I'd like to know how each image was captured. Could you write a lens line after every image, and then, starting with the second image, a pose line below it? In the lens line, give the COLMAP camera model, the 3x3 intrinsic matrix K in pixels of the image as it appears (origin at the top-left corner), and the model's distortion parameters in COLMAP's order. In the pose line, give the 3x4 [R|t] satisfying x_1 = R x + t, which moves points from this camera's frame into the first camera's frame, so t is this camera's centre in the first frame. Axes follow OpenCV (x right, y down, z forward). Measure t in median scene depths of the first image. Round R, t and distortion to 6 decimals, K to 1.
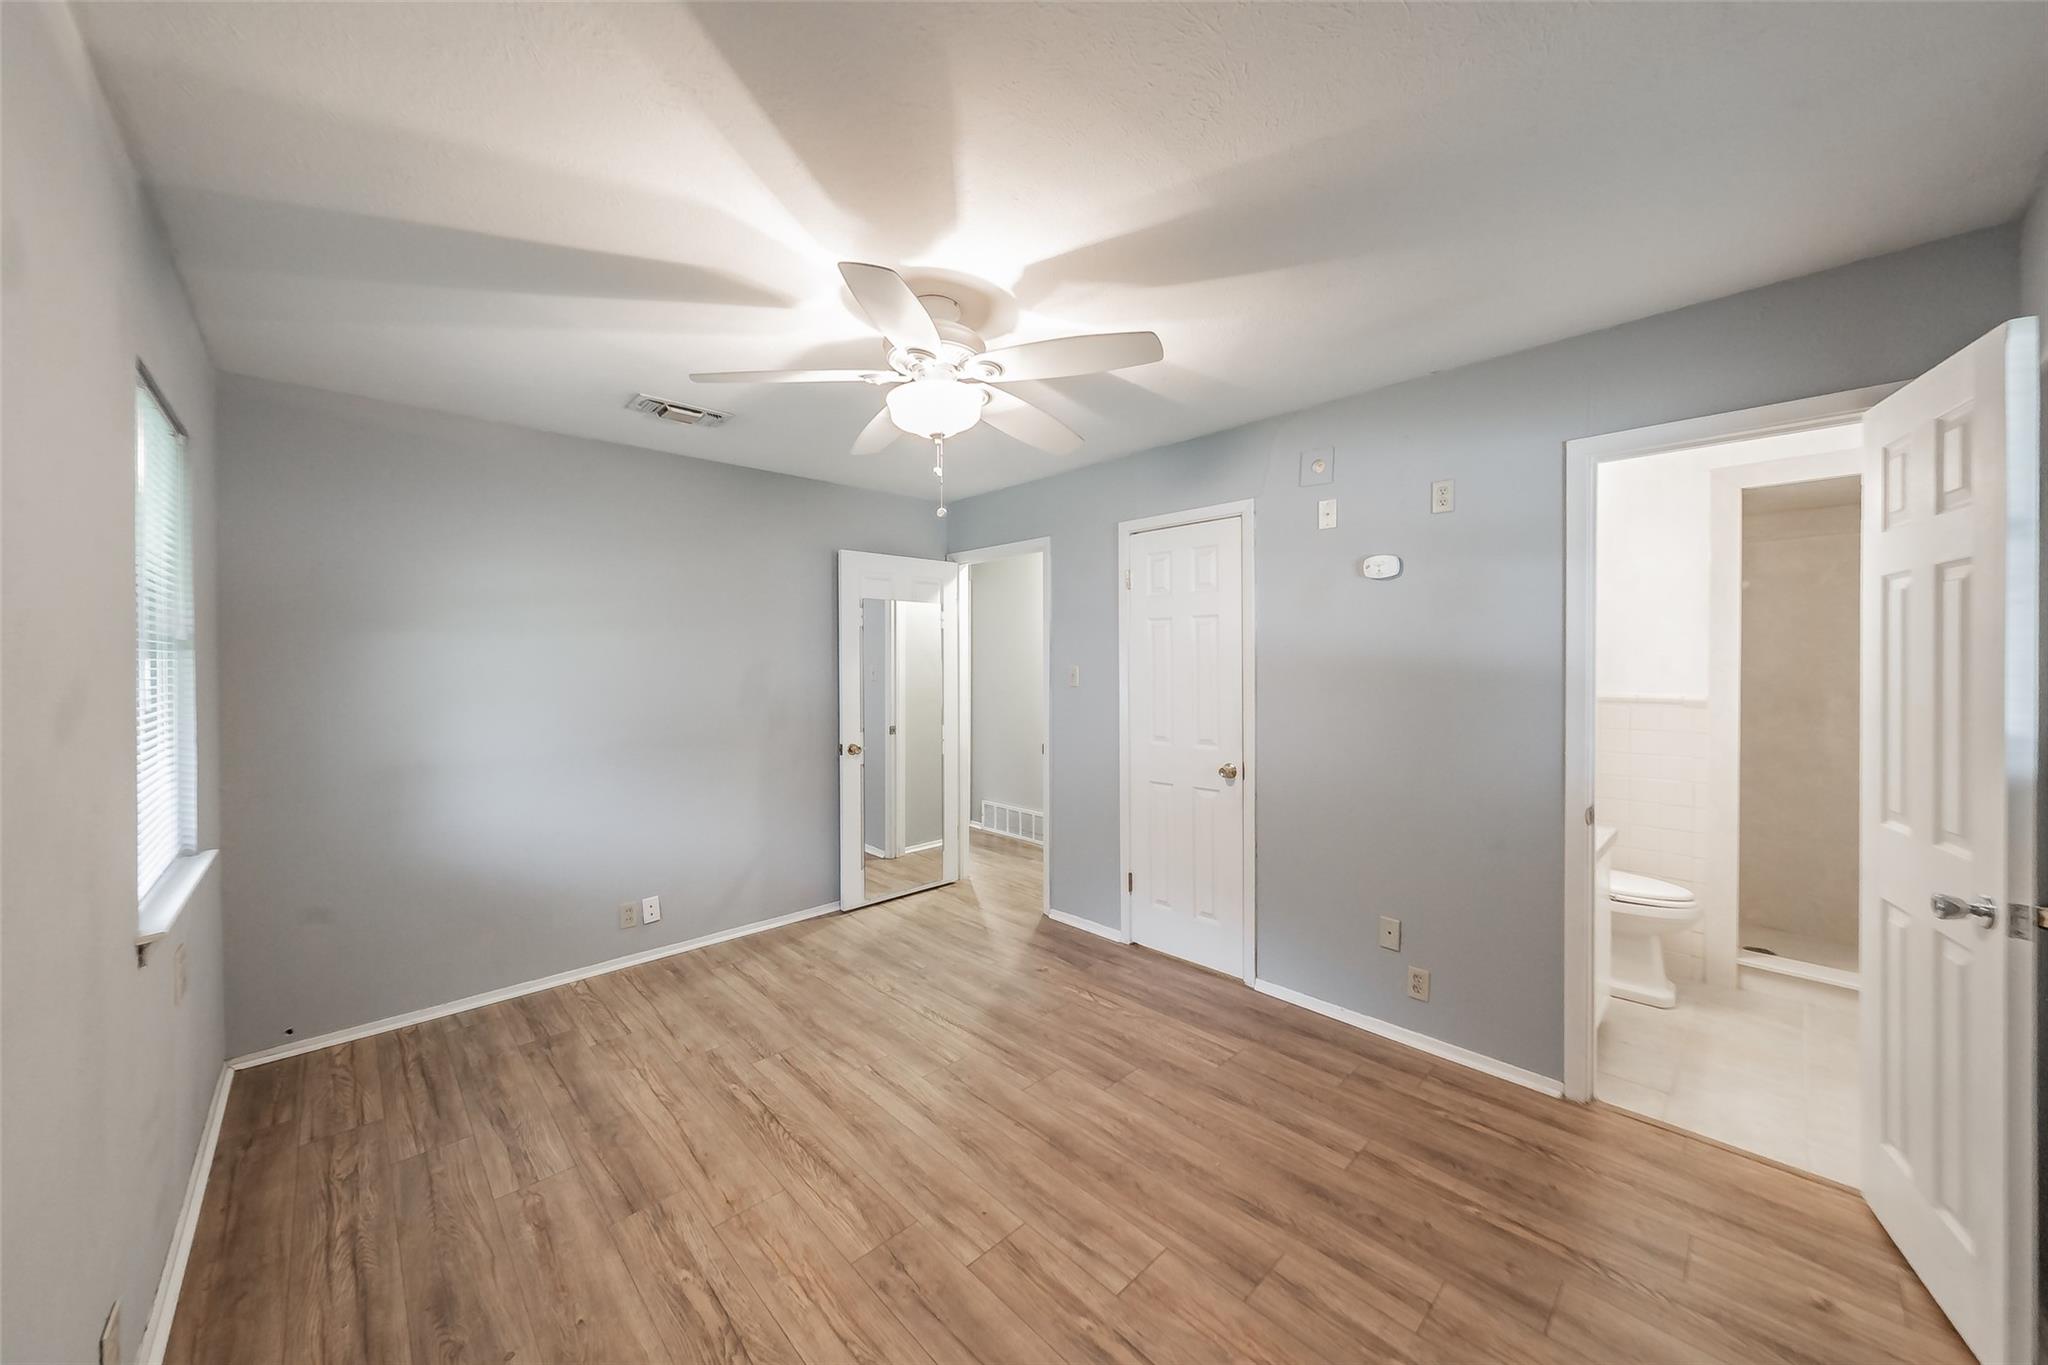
lens RADIAL K [[718.8, 0, 1041.2], [0, 718.8, 672.6], [0, 0, 1]] dist [-0.000007, 0.000020]
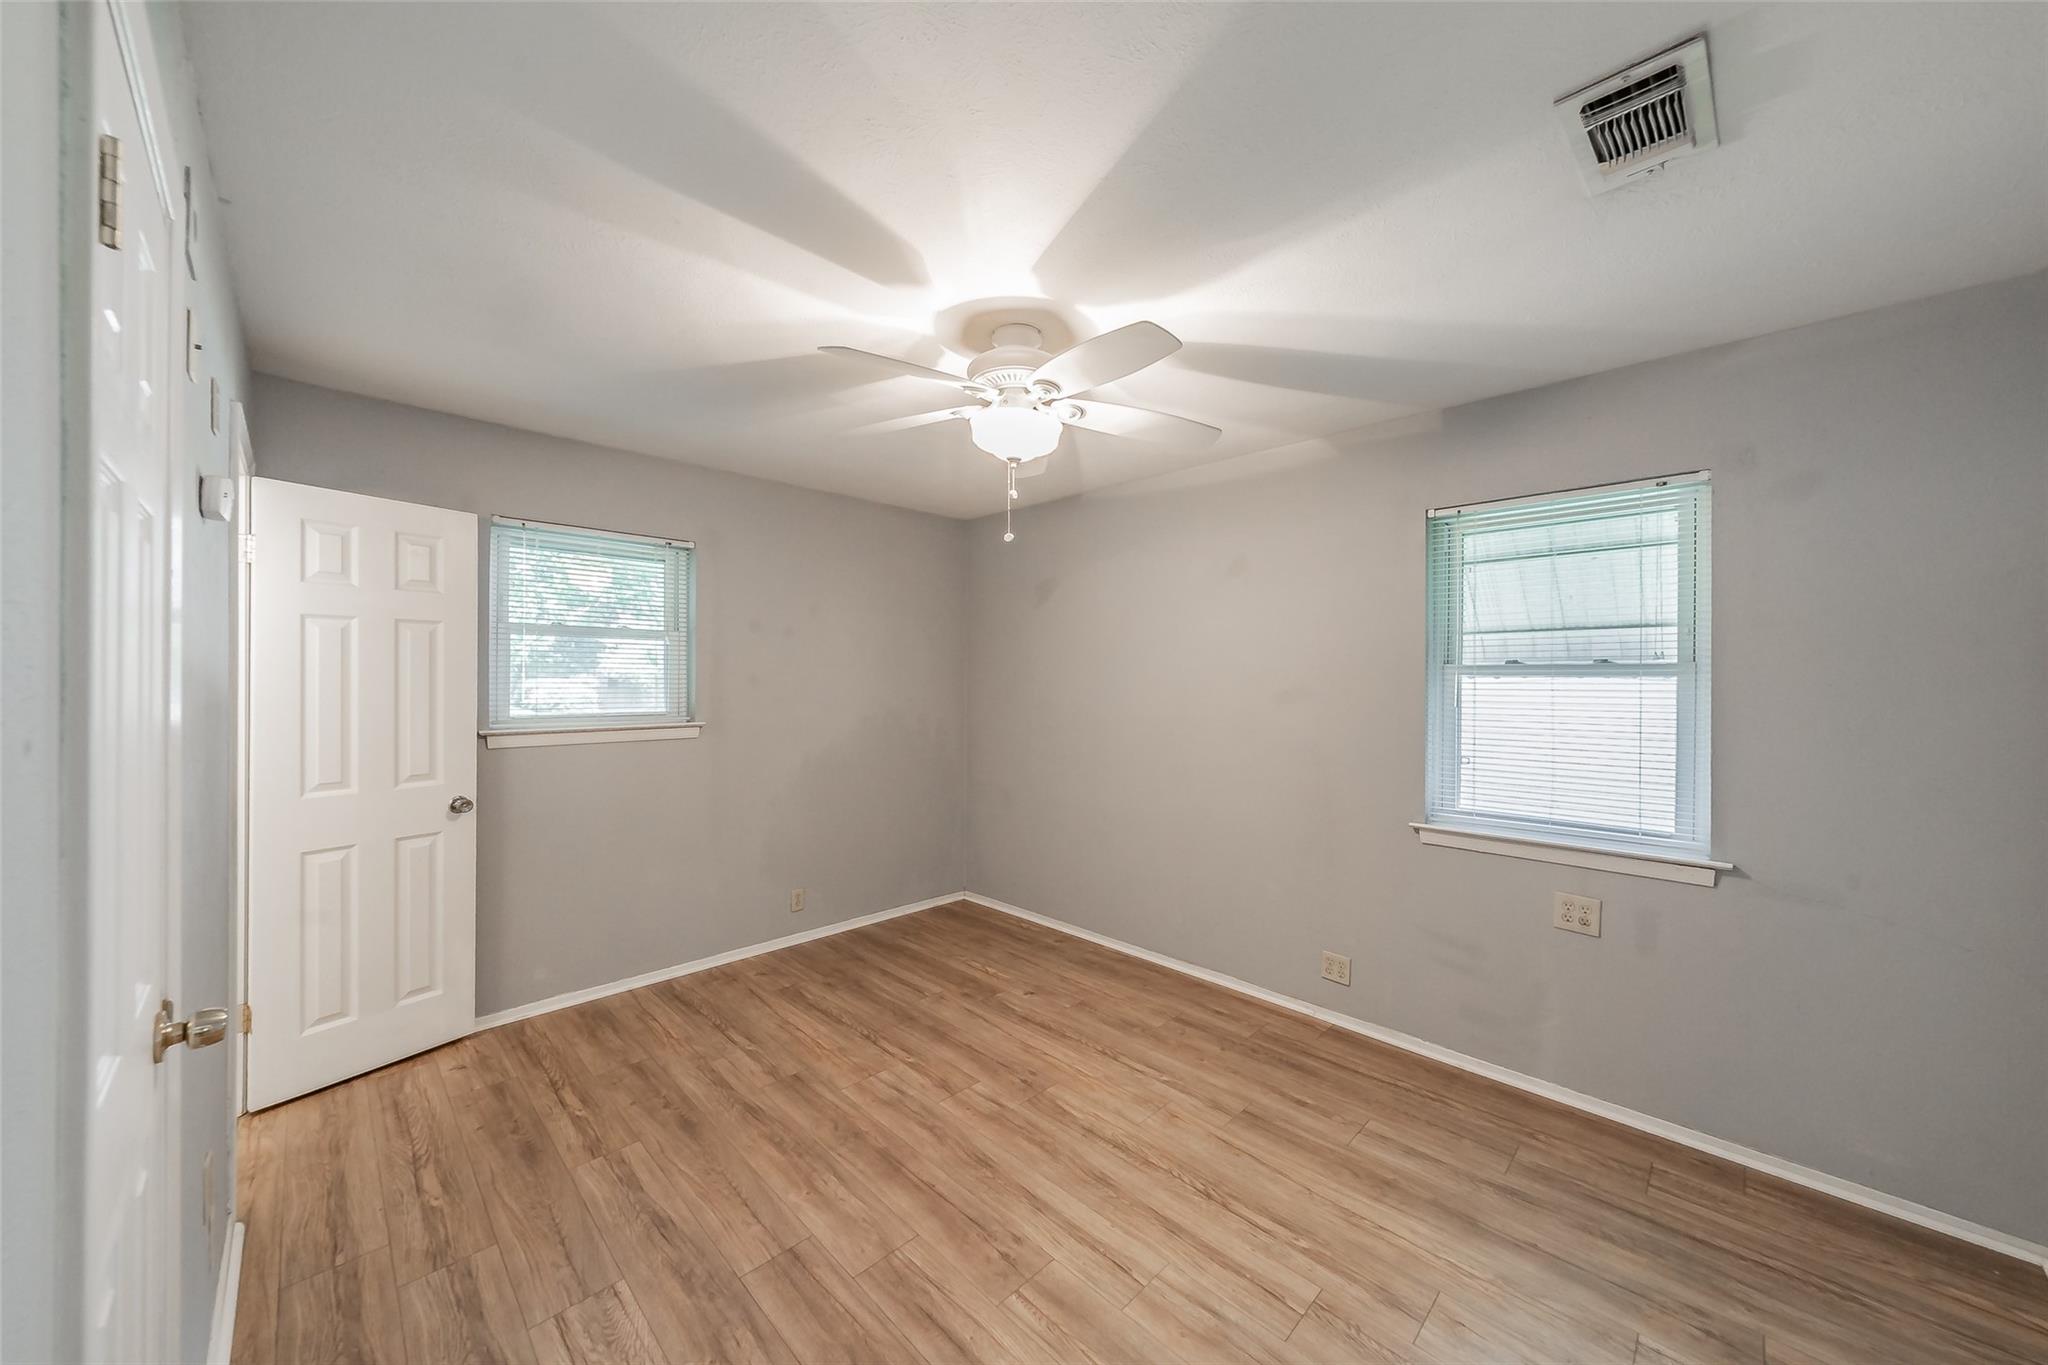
lens RADIAL K [[718.8, 0, 1041.2], [0, 718.8, 672.6], [0, 0, 1]] dist [-0.000007, 0.000020]
pose [[-0.999775, -0.001025, -0.021182, -0.161441], [-0.001236, 0.999950, 0.009941, -0.033397], [0.021171, 0.009965, -0.999726, 2.029157]]
